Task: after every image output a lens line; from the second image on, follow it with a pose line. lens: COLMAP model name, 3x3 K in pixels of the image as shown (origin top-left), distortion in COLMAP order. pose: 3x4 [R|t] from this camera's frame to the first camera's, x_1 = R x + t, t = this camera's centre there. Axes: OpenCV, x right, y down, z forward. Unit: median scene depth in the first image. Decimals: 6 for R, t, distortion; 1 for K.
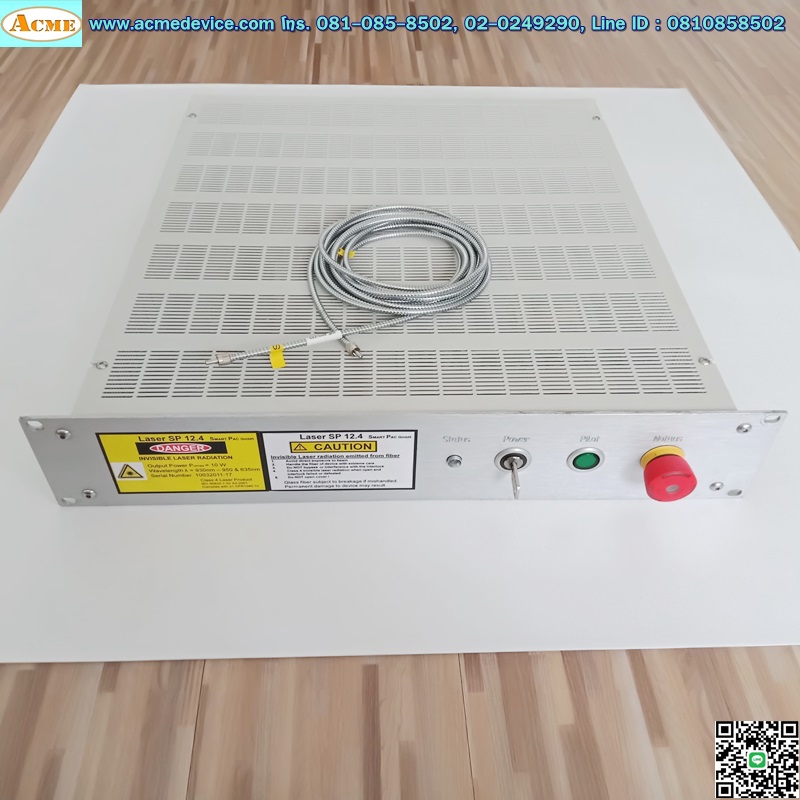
lens RADIAL K [[627.8, 0, 399.4], [0, 627.8, 392.4], [0, 0, 1]] dist [0.029365, -0.051047]
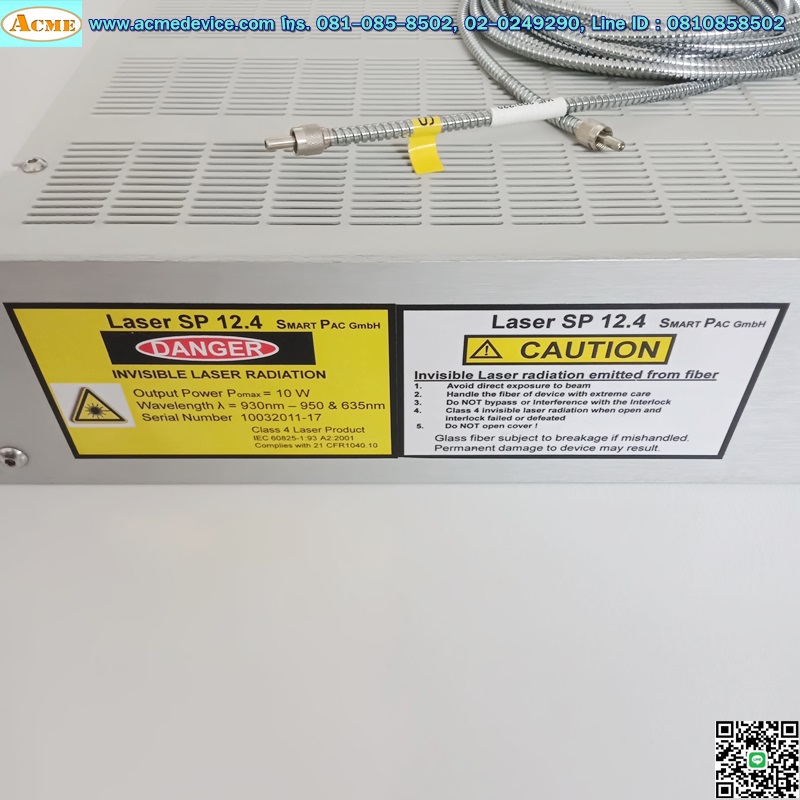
lens RADIAL K [[627.8, 0, 401.4], [0, 627.8, 406.2], [0, 0, 1]] dist [0.029365, -0.051047]
pose [[0.998998, 0.009201, -0.043793, -0.194190], [-0.008291, 0.999747, 0.020912, 0.115184], [0.043974, -0.020528, 0.998822, 0.569926]]
